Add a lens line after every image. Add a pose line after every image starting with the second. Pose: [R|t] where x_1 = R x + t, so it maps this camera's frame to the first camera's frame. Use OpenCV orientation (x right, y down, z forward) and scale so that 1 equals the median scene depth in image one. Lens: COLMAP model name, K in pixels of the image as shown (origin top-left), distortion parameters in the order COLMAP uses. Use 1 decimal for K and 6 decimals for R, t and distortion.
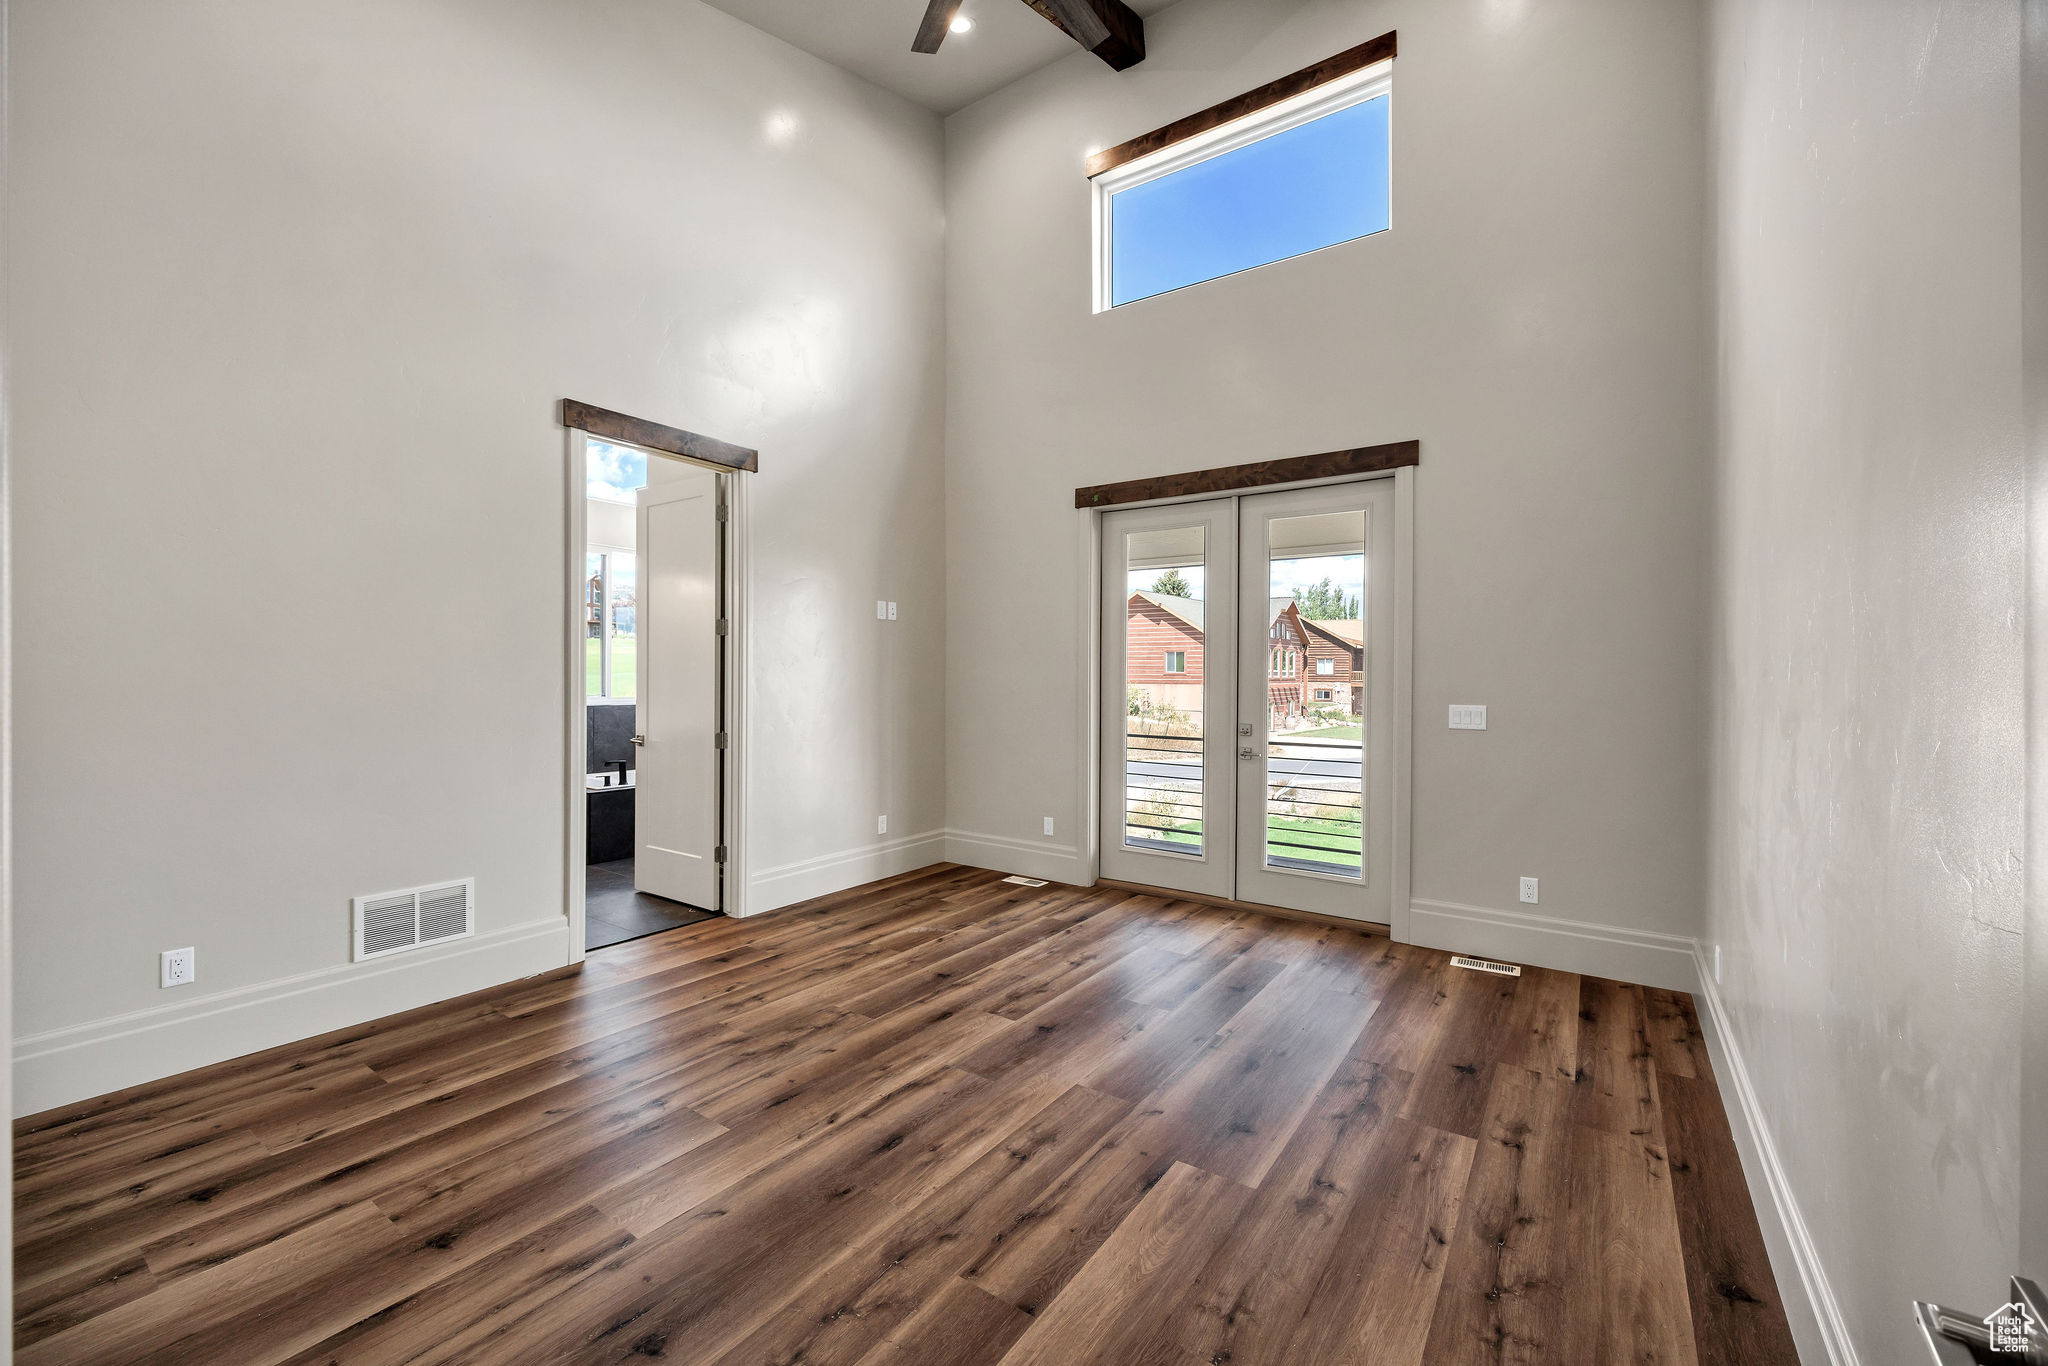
lens RADIAL K [[804.0, 0, 1027.8], [0, 804.0, 675.8], [0, 0, 1]] dist [-0.006177, 0.000079]
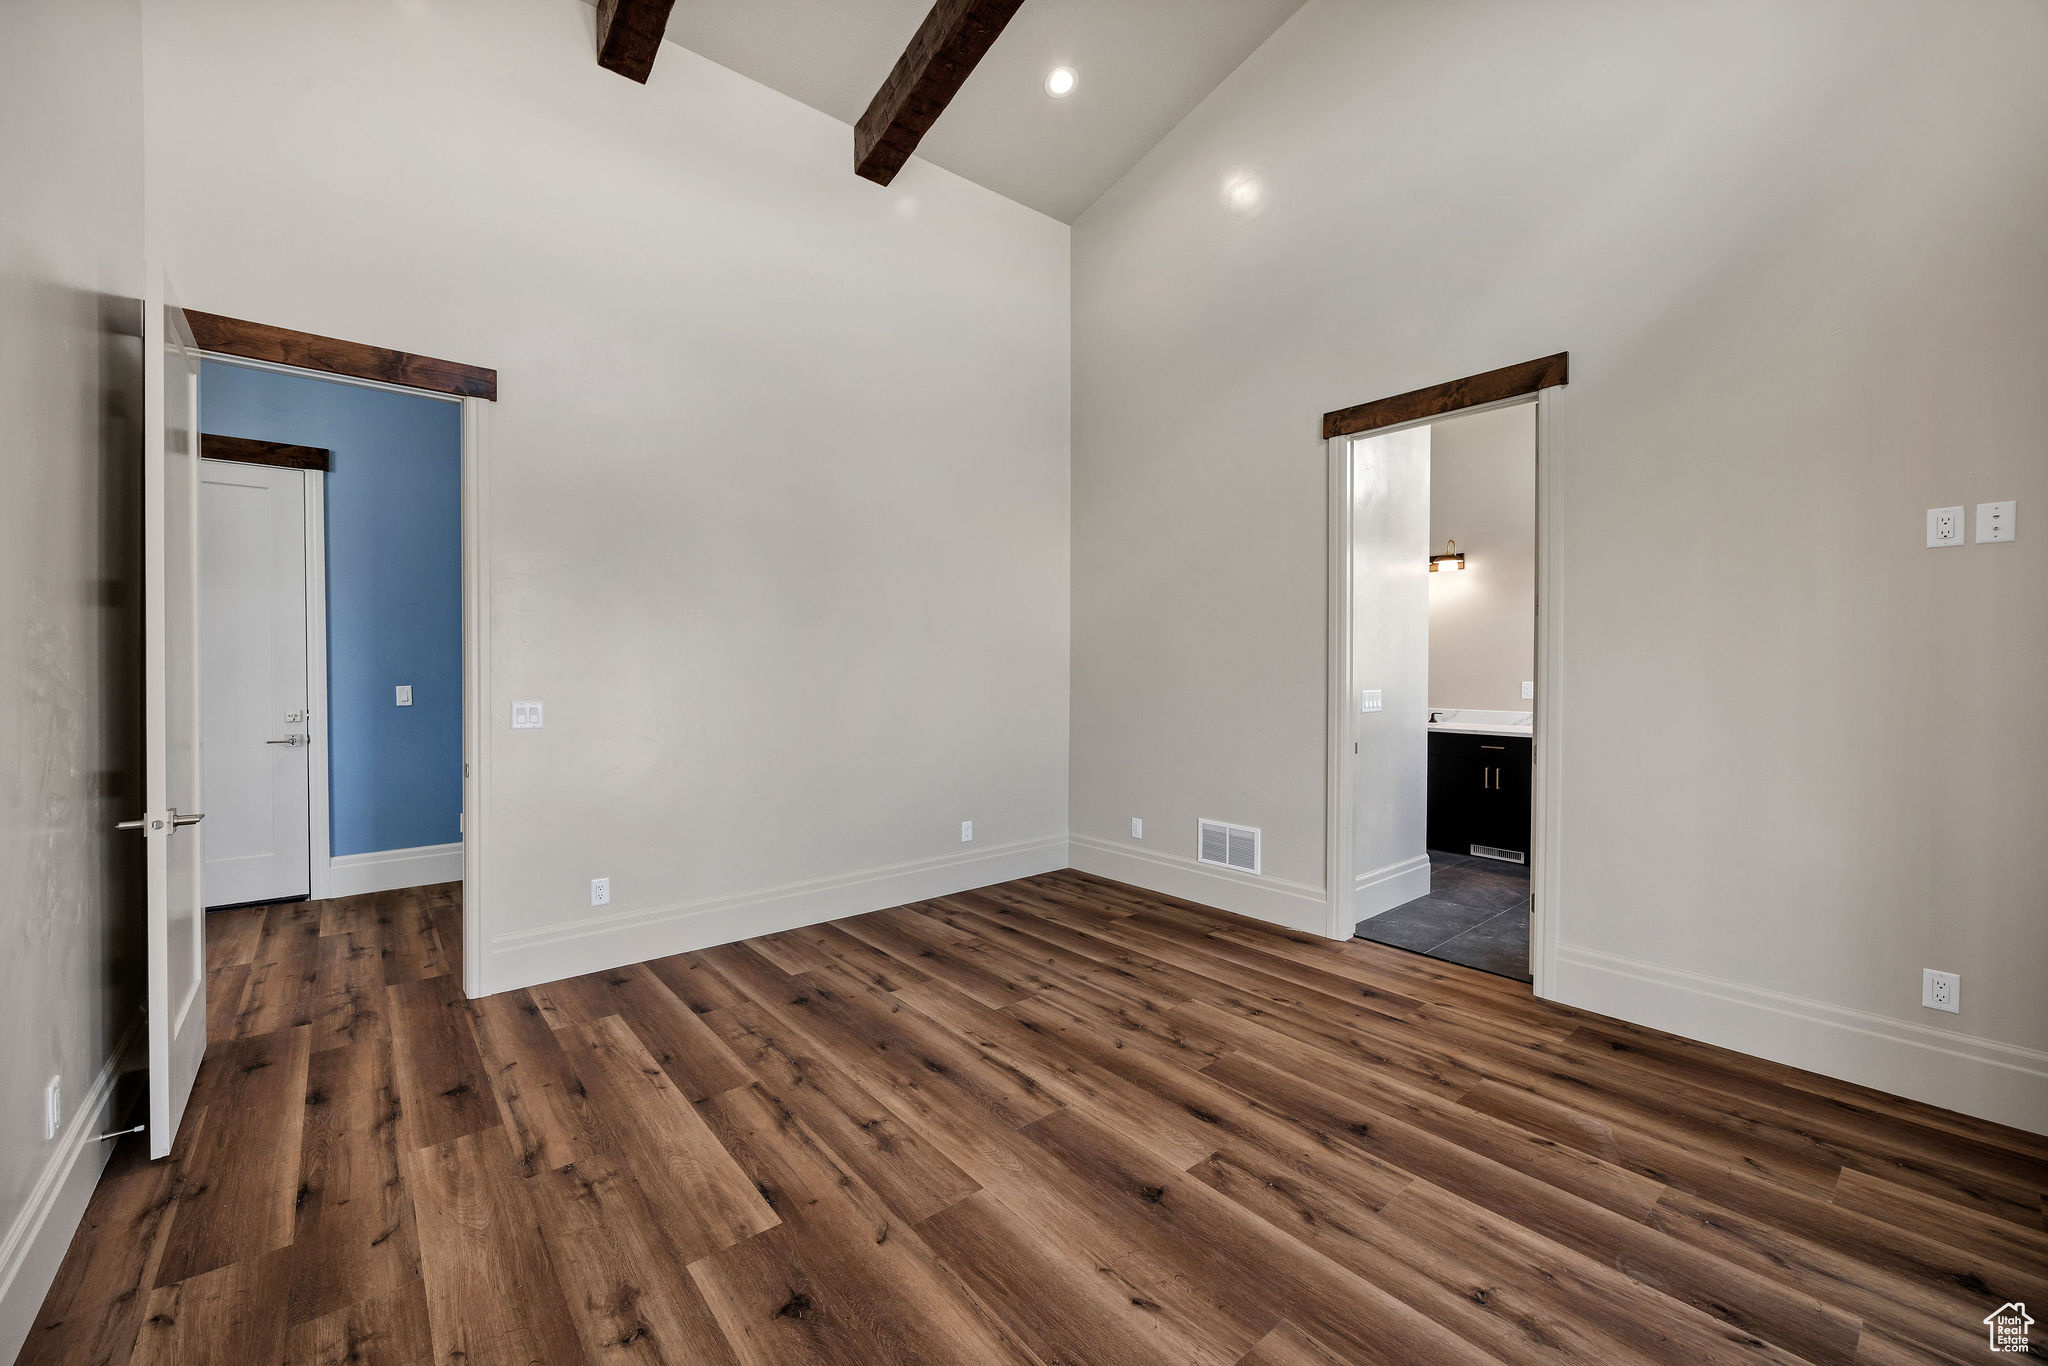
lens RADIAL K [[804.0, 0, 1027.8], [0, 804.0, 675.8], [0, 0, 1]] dist [-0.006177, 0.000079]
pose [[-0.247964, 0.002155, -0.968767, 0.748762], [-0.003744, 0.999988, 0.003183, 0.009060], [0.968762, 0.004416, -0.247953, 1.150222]]
